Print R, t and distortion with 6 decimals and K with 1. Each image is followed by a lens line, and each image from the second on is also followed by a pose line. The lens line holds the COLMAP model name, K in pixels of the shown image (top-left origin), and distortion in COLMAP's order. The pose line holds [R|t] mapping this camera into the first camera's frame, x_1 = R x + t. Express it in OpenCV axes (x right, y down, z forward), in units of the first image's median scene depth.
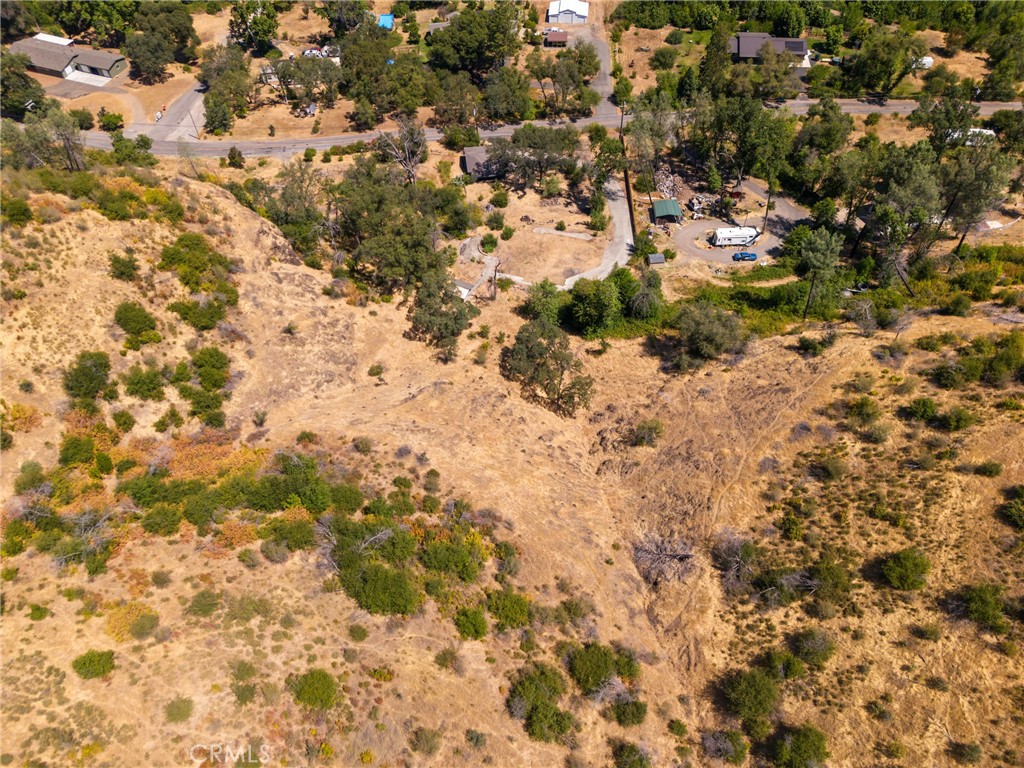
lens RADIAL K [[739.5, 0, 512.0], [0, 739.5, 384.0], [0, 0, 1]] dist [0.103284, -0.147686]
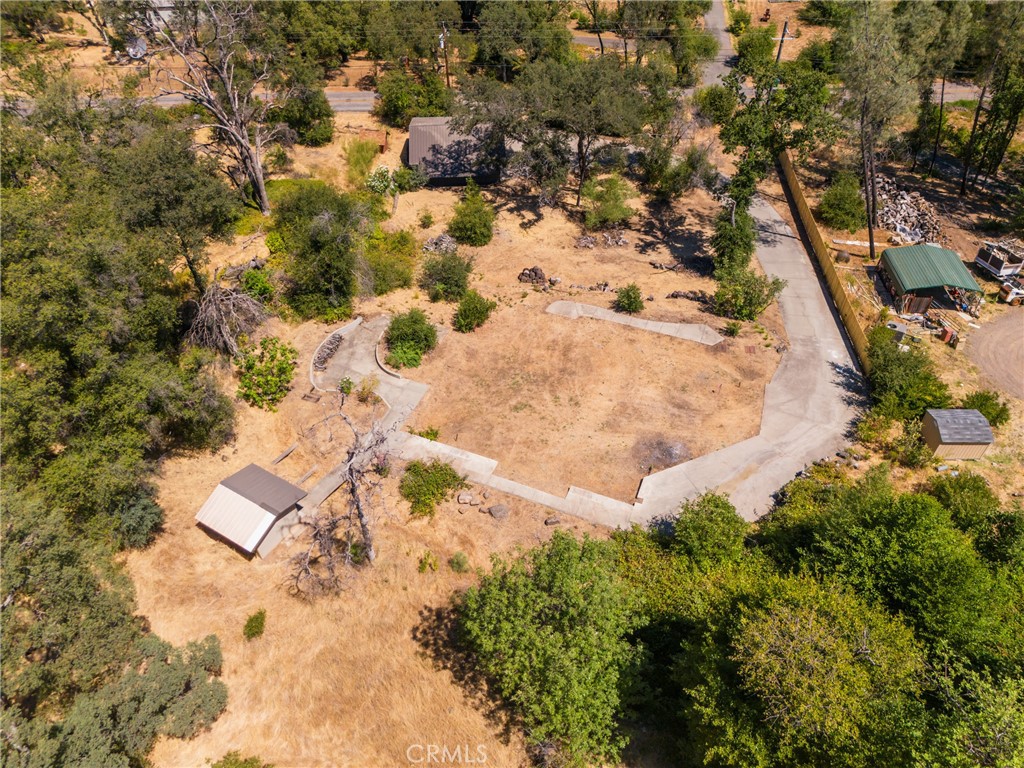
lens RADIAL K [[739.5, 0, 512.0], [0, 739.5, 384.0], [0, 0, 1]] dist [0.103284, -0.147686]
pose [[0.996425, 0.061058, -0.058379, 0.032383], [-0.066418, 0.993281, -0.094769, -0.130223], [0.052201, 0.098308, 0.993786, 0.622827]]
